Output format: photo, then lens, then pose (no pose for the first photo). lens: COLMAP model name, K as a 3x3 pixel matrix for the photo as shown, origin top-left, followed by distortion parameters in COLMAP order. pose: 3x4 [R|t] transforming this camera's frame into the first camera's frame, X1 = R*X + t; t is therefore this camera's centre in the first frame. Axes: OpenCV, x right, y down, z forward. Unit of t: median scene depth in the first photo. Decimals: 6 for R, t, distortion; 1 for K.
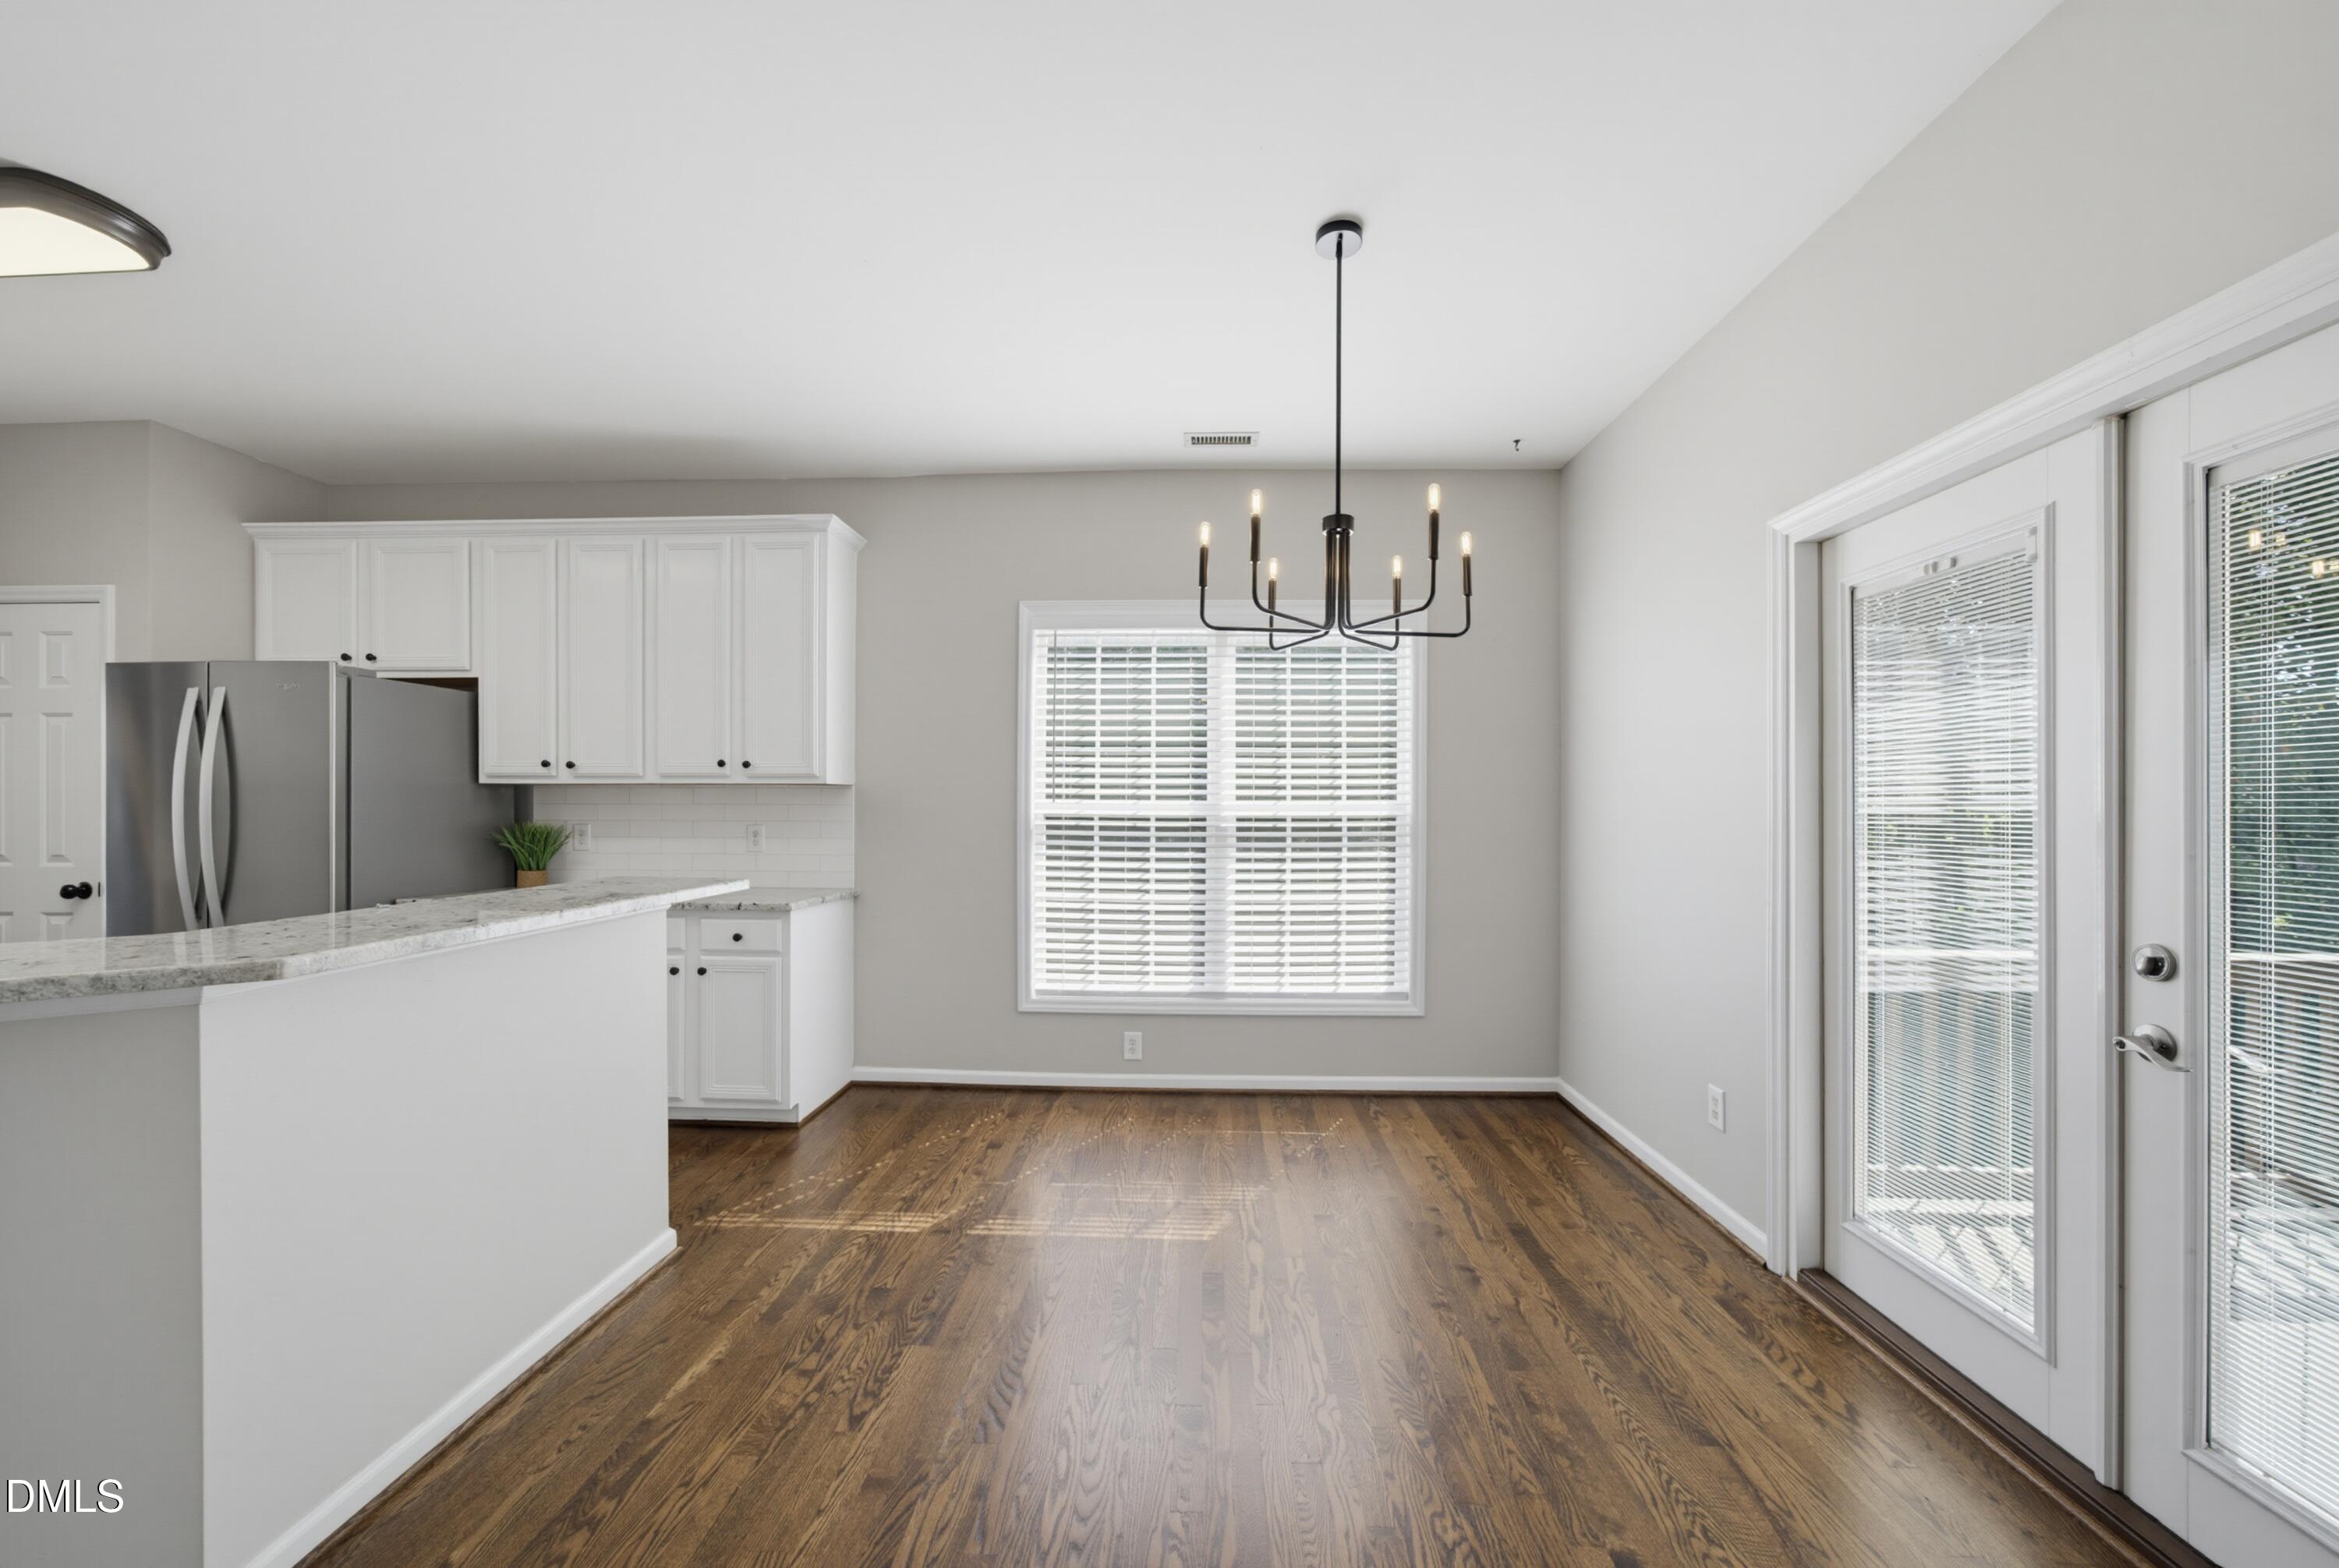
lens RADIAL K [[867.2, 0, 1163.1], [0, 867.2, 807.9], [0, 0, 1]] dist [-0.019519, 0.005807]
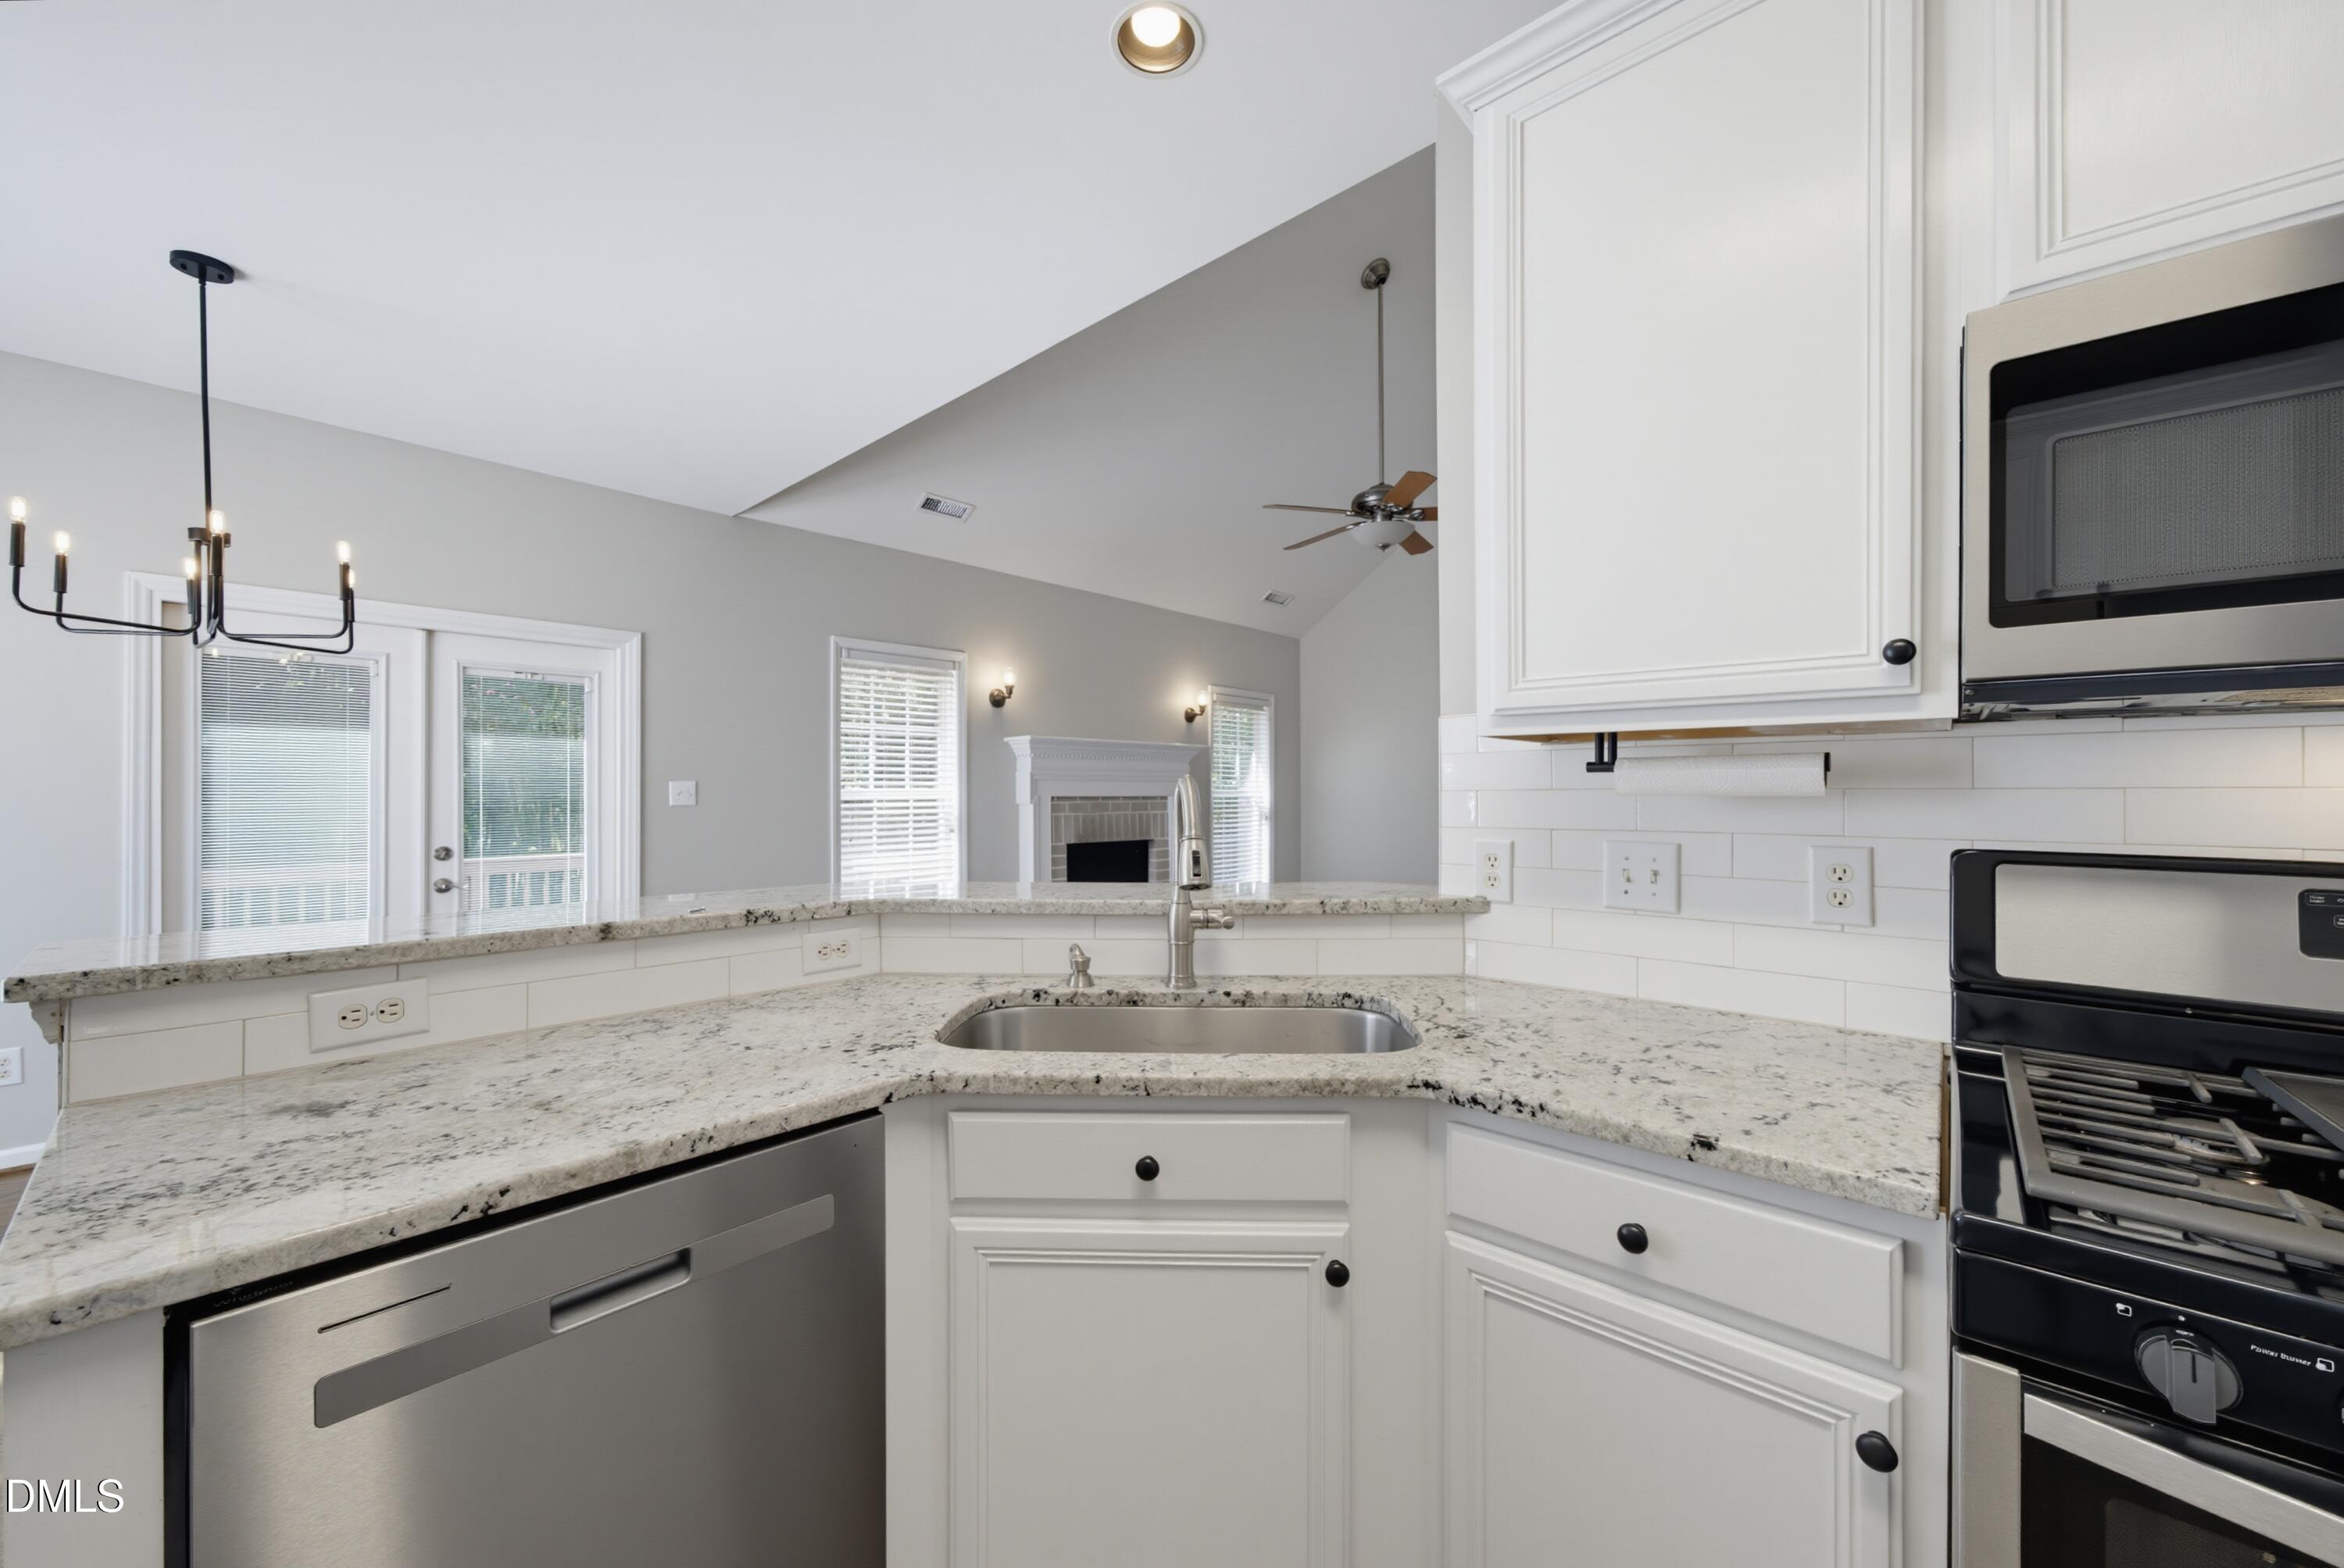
lens RADIAL K [[877.1, 0, 1182.0], [0, 877.1, 786.6], [0, 0, 1]] dist [-0.032746, 0.015130]
pose [[-0.774869, 0.000821, 0.632122, -0.881119], [-0.002750, 0.999985, -0.004670, -0.004774], [-0.632116, -0.005357, -0.774855, 0.654592]]
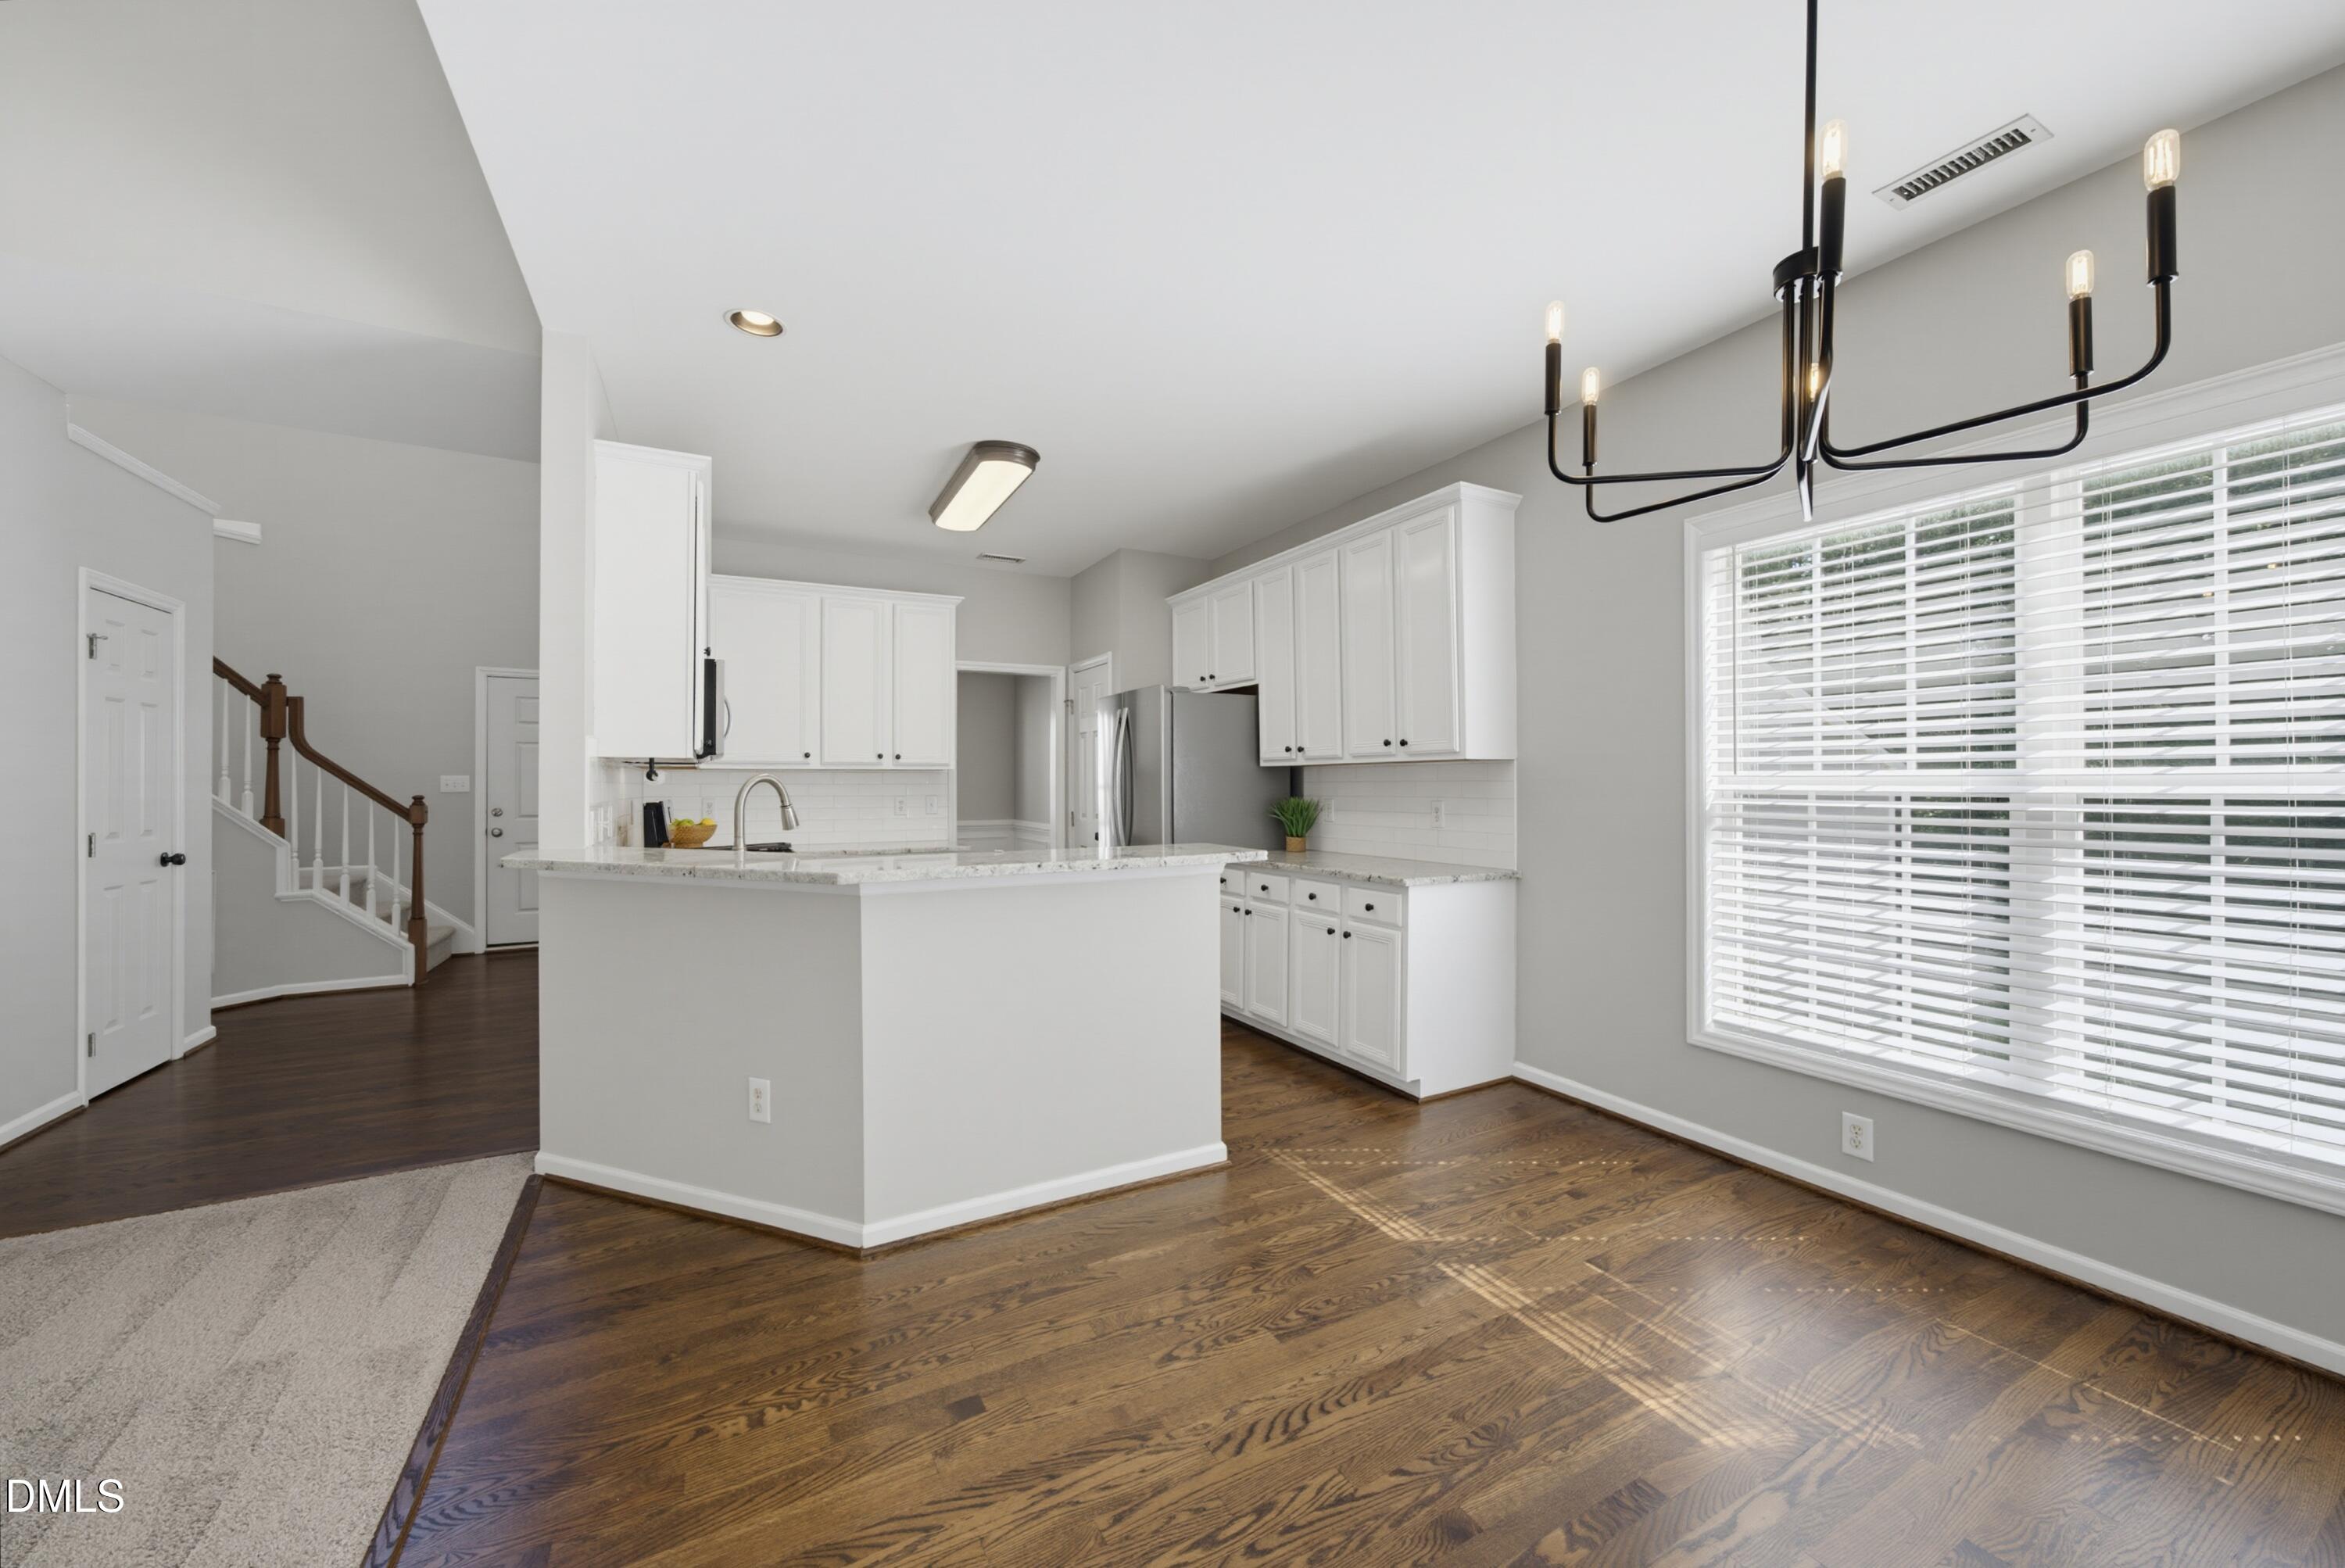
lens RADIAL K [[870.3, 0, 1181.1], [0, 870.3, 778.4], [0, 0, 1]] dist [-0.030675, 0.009840]
pose [[0.516657, -0.011260, -0.856119, 0.280869], [0.007984, 0.999933, -0.008333, -0.001049], [0.856155, -0.002530, 0.516712, 0.224910]]
